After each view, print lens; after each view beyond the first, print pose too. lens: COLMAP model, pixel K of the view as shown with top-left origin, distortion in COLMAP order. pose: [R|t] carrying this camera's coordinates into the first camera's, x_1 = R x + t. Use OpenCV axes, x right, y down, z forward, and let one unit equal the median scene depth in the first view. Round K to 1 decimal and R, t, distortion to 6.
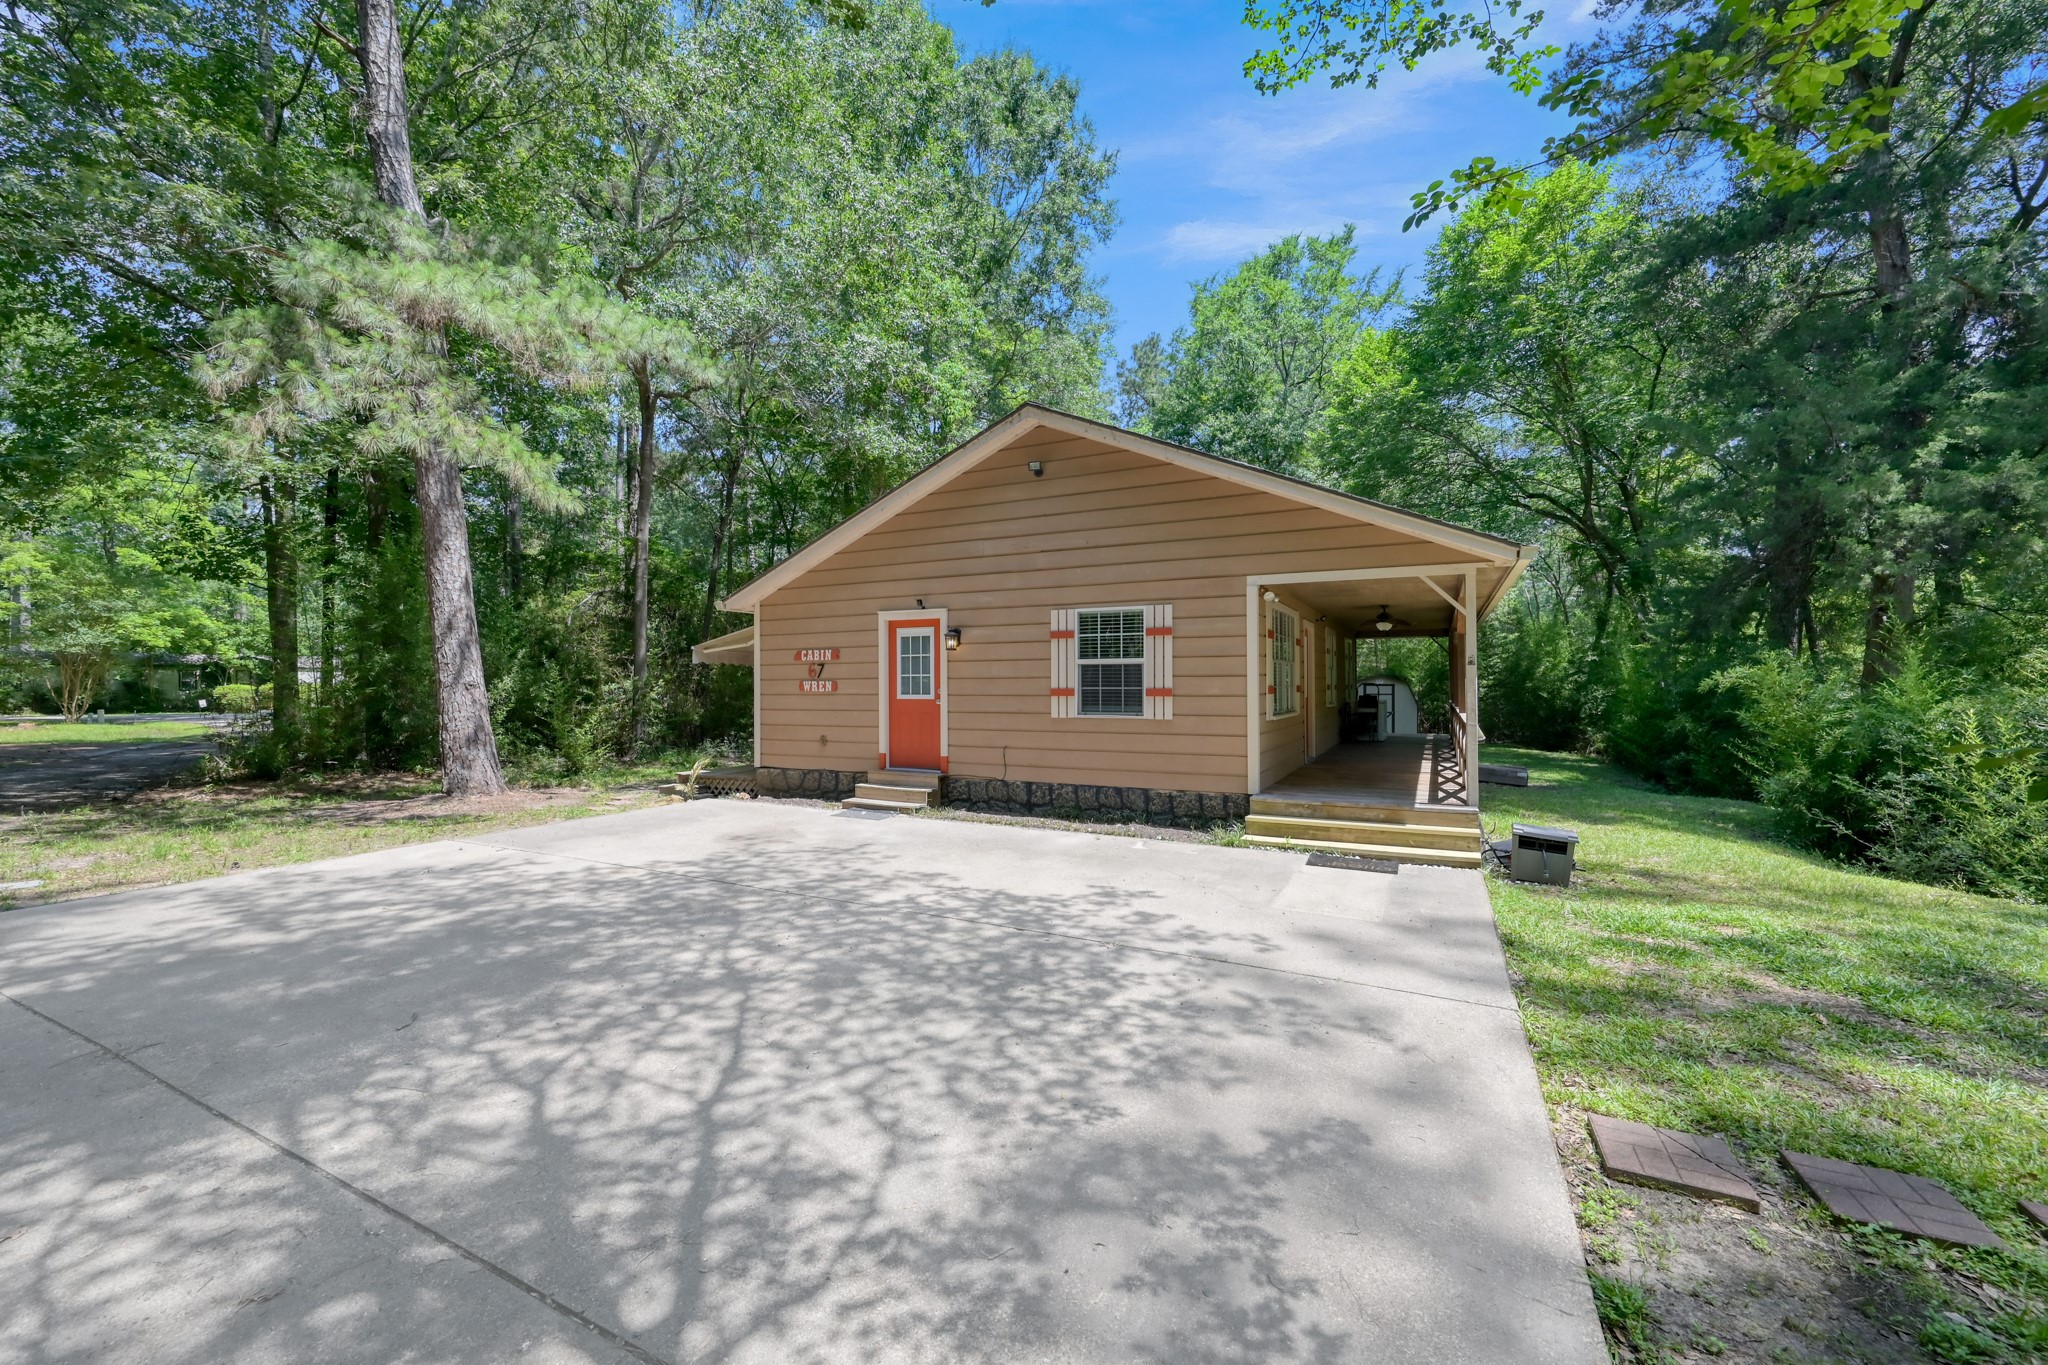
lens RADIAL K [[810.3, 0, 1038.6], [0, 810.3, 702.5], [0, 0, 1]] dist [-0.000985, 0.000184]
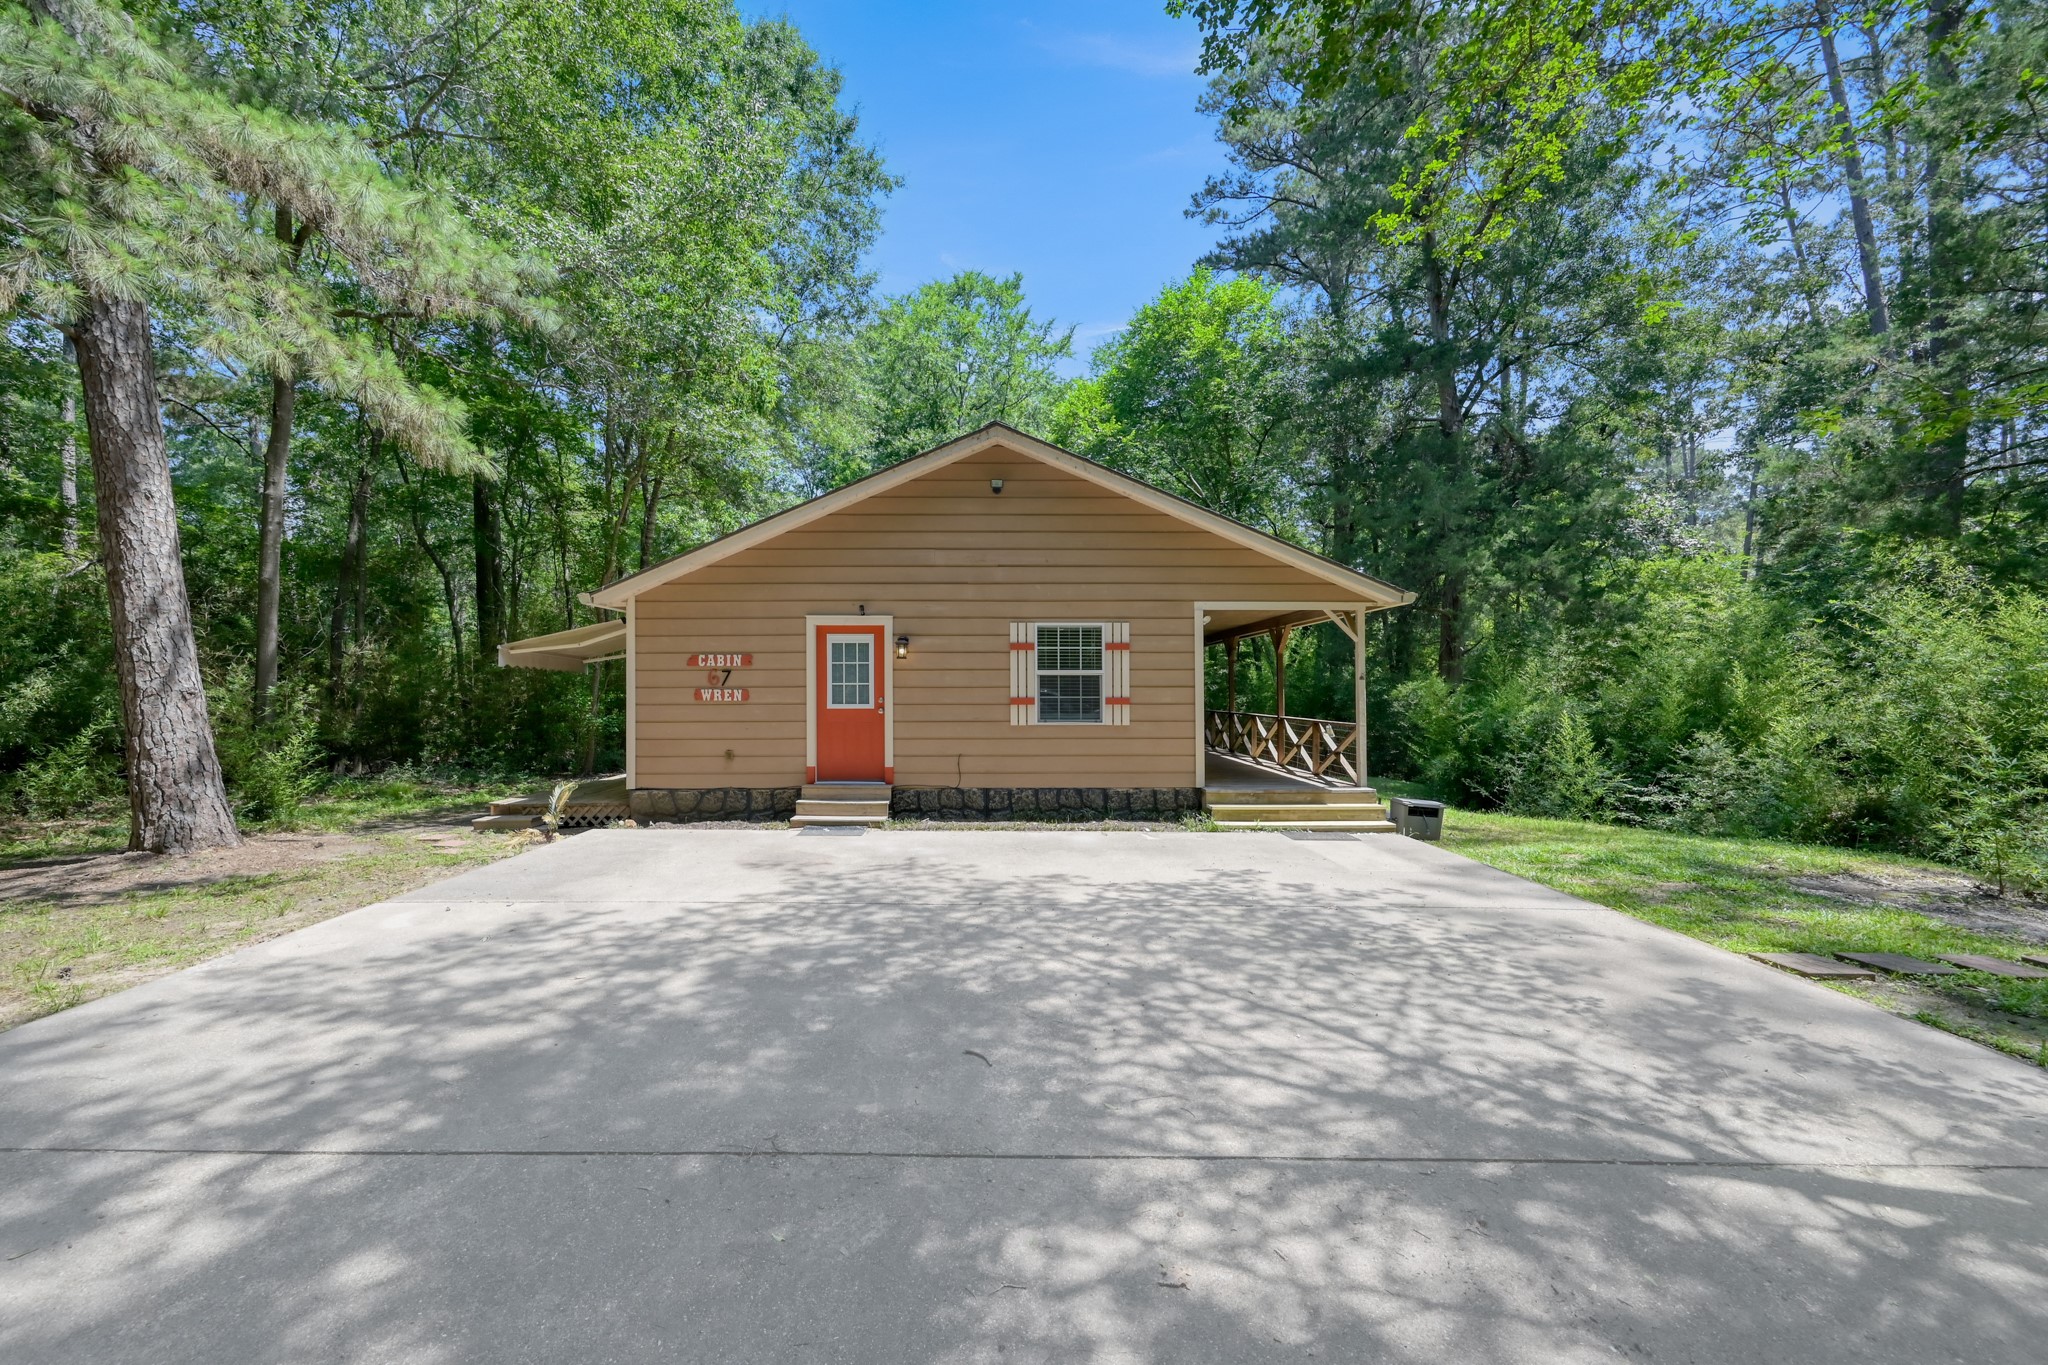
lens RADIAL K [[810.3, 0, 1029.7], [0, 810.3, 711.5], [0, 0, 1]] dist [-0.000985, 0.000184]
pose [[0.893563, -0.008960, 0.448849, -0.437298], [0.007413, 0.999959, 0.005203, -0.004564], [-0.448877, -0.001322, 0.893592, 0.051758]]
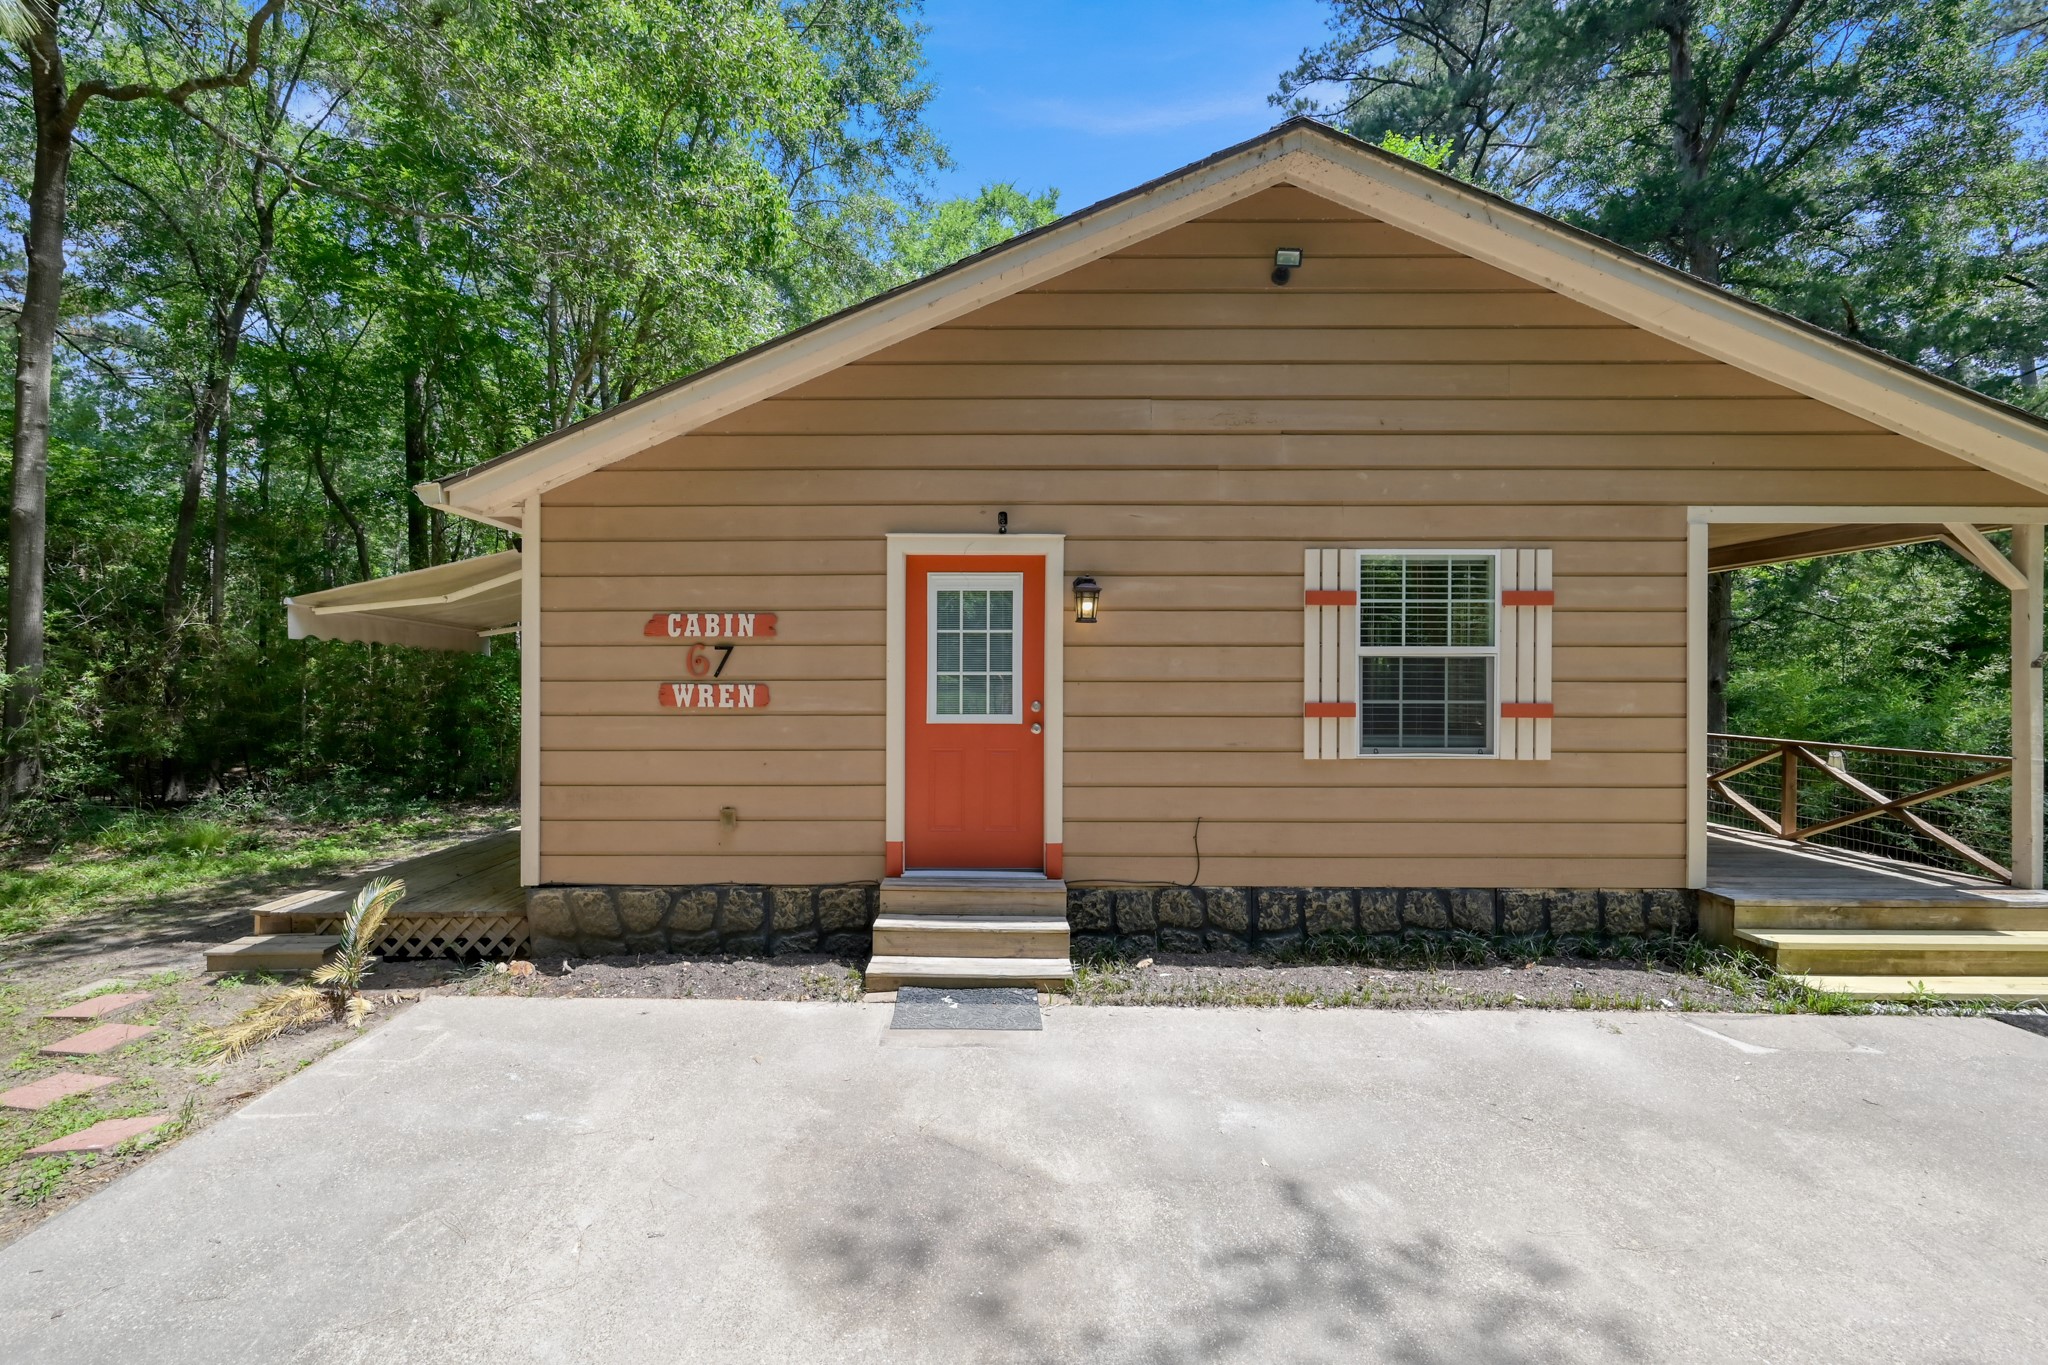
lens RADIAL K [[810.3, 0, 994.4], [0, 810.3, 695.9], [0, 0, 1]] dist [-0.000985, 0.000184]
pose [[0.898815, -0.002620, 0.438320, -0.387902], [0.004668, 0.999983, -0.003594, -0.020805], [-0.438303, 0.005277, 0.898812, 0.632836]]
